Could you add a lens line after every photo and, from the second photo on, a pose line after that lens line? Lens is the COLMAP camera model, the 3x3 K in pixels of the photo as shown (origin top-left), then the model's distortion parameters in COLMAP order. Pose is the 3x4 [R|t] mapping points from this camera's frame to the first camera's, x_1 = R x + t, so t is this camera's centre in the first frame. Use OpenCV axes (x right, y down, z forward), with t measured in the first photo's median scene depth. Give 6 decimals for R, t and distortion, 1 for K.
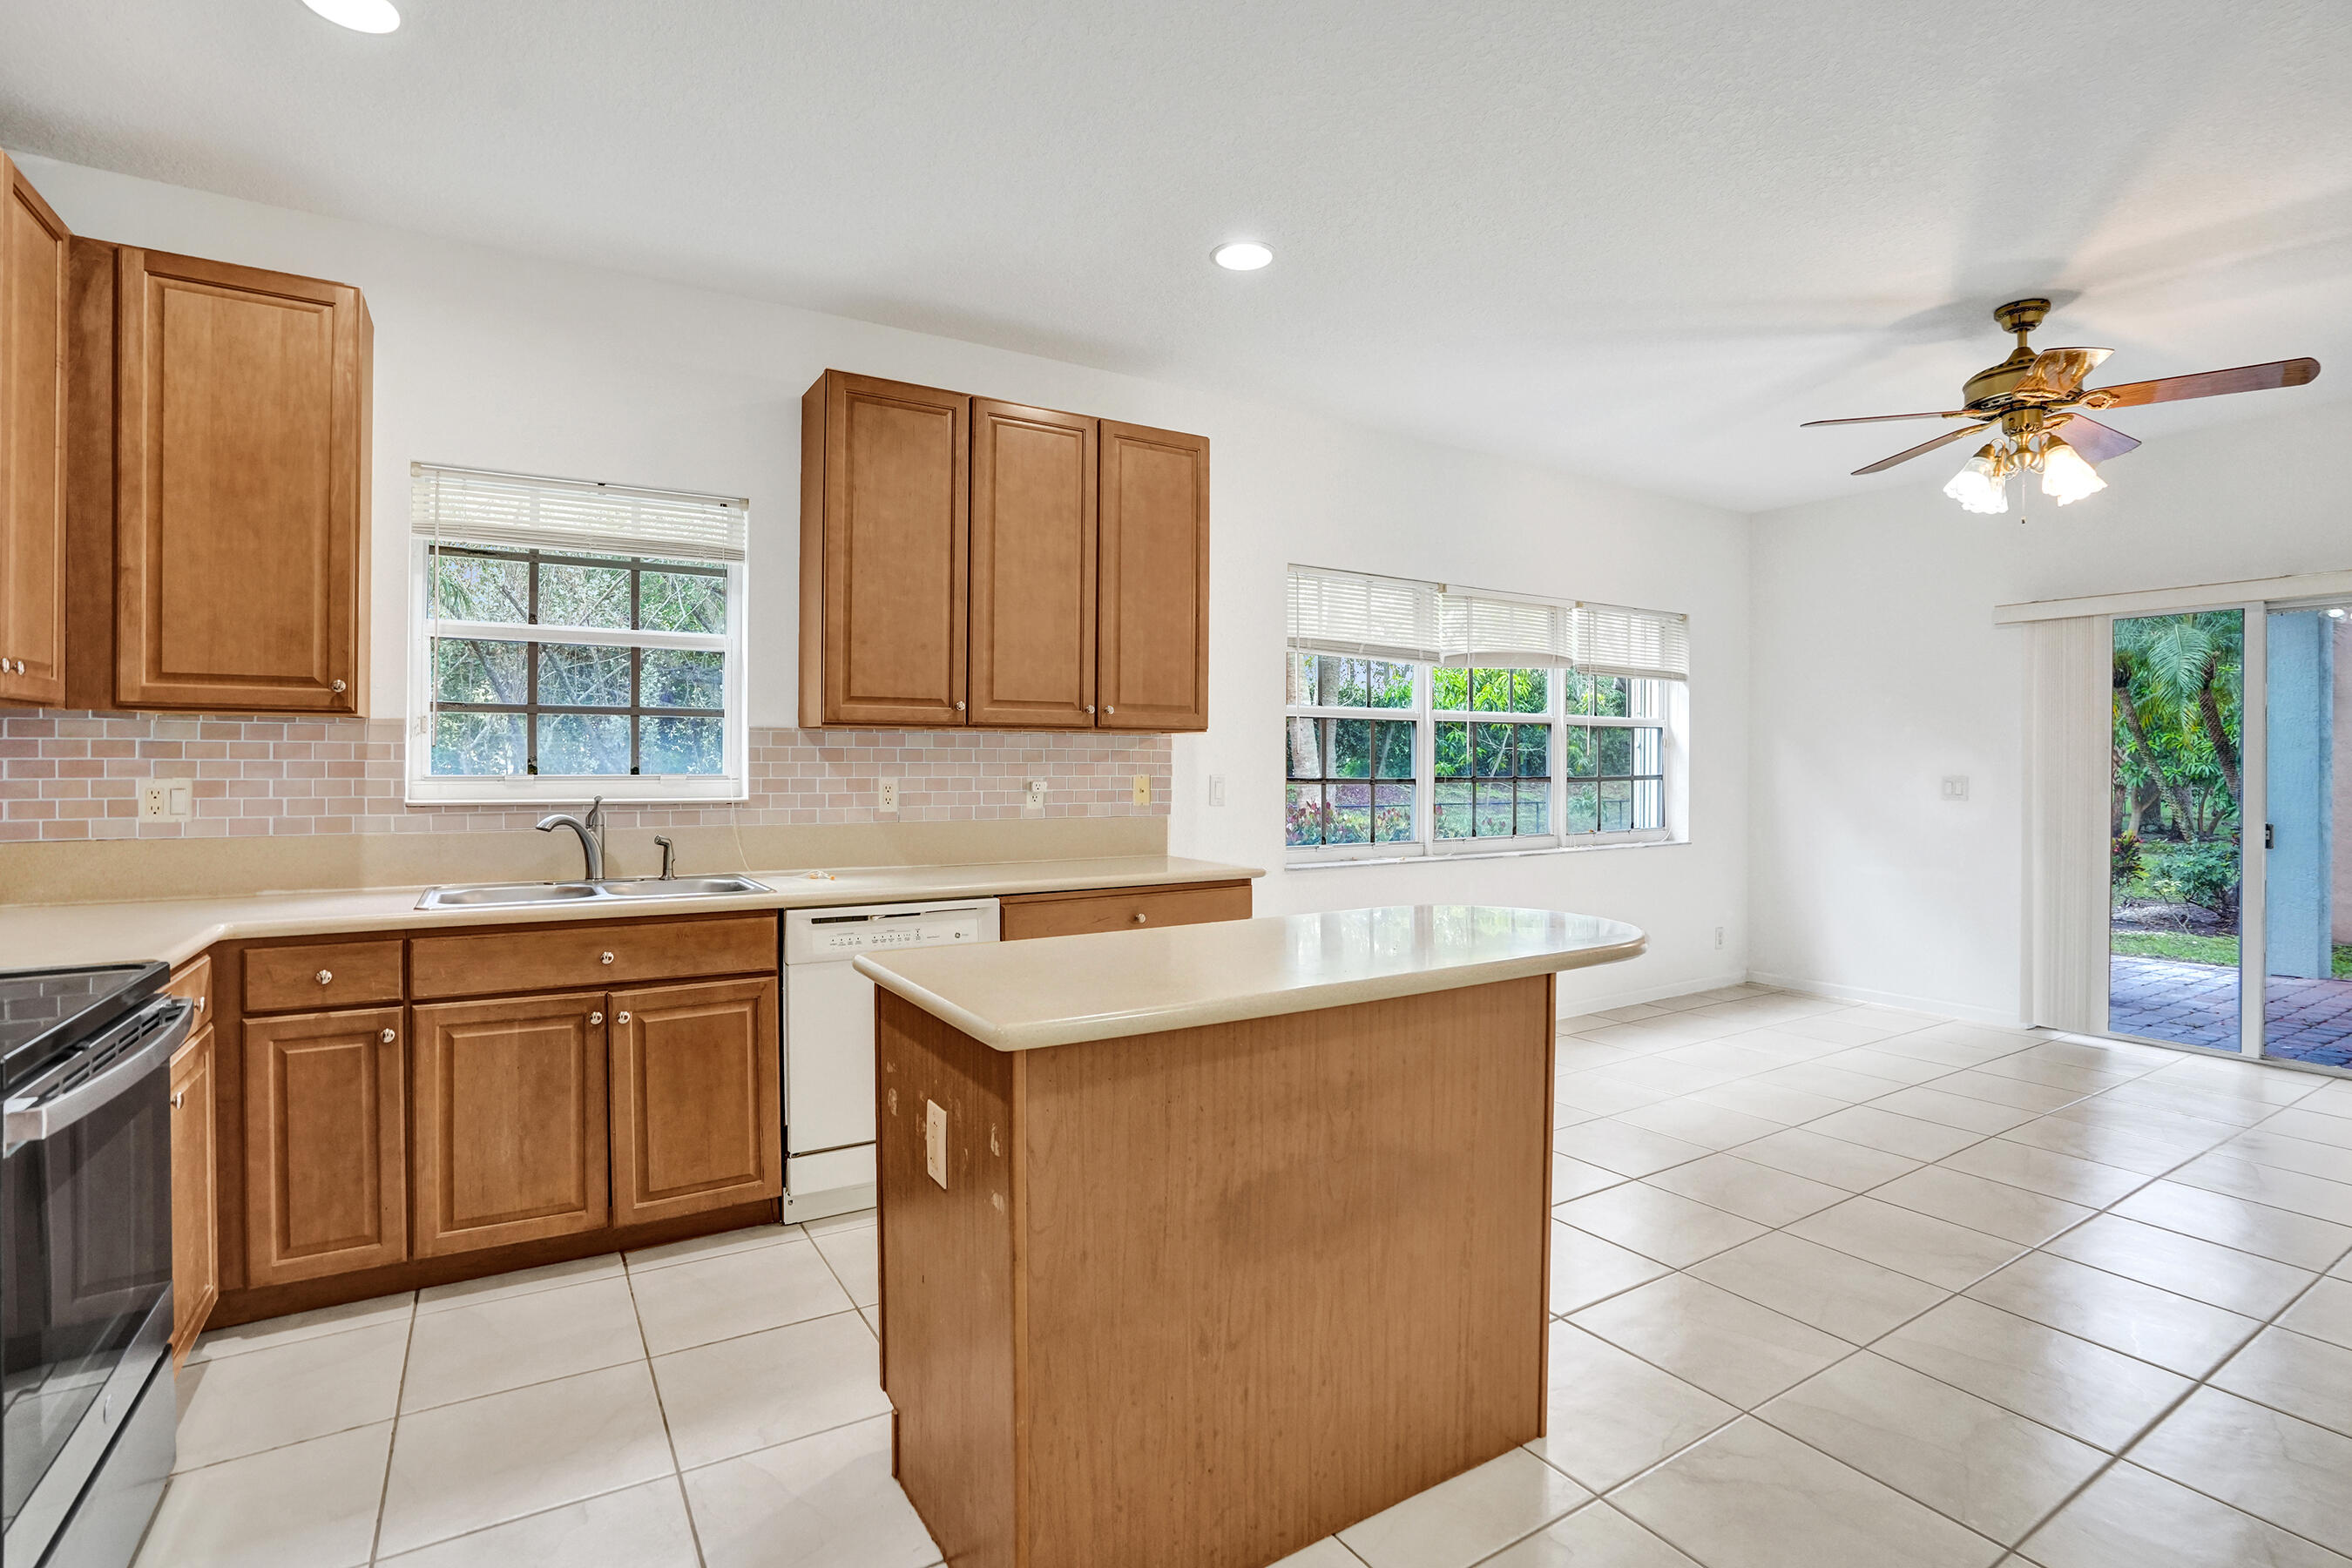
lens RADIAL K [[1108.2, 0, 1156.7], [0, 1108.2, 767.4], [0, 0, 1]] dist [-0.053863, 0.020140]
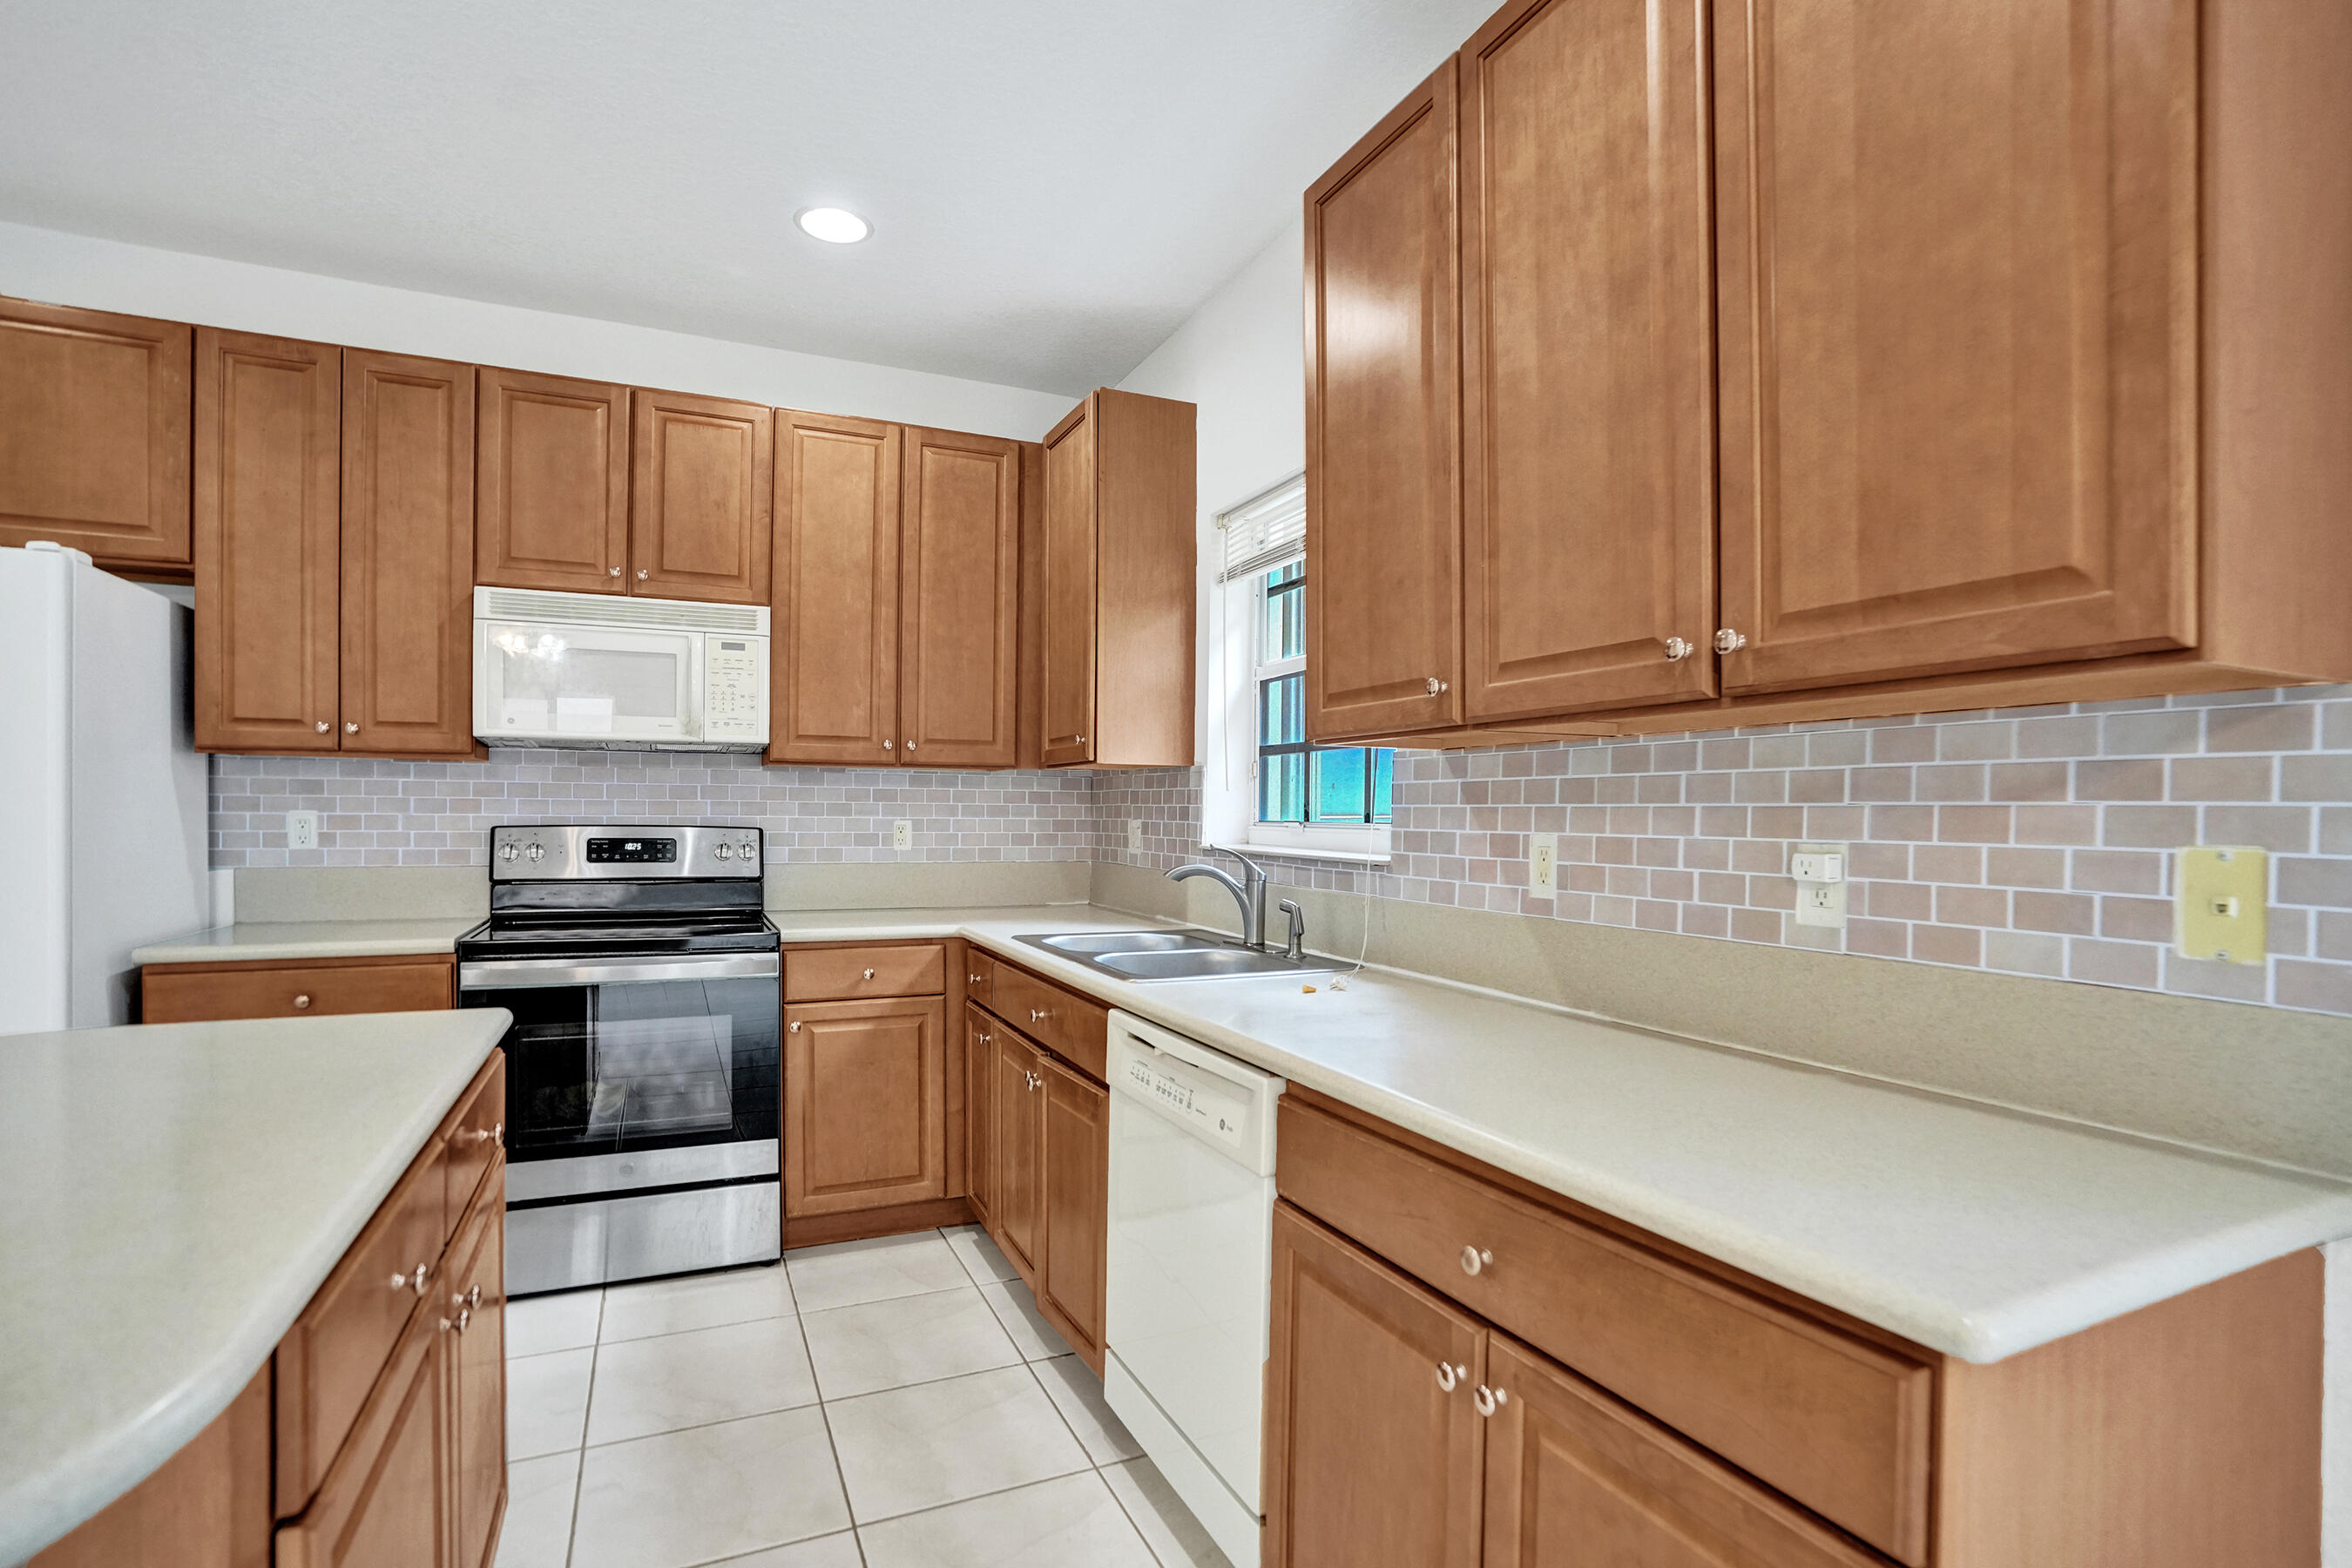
lens RADIAL K [[1108.2, 0, 1199.1], [0, 1108.2, 815.4], [0, 0, 1]] dist [-0.053863, 0.020140]
pose [[-0.088822, 0.000295, -0.996047, 0.370904], [-0.012051, 0.999926, 0.001370, 0.002226], [0.995975, 0.012125, -0.088812, 1.088900]]
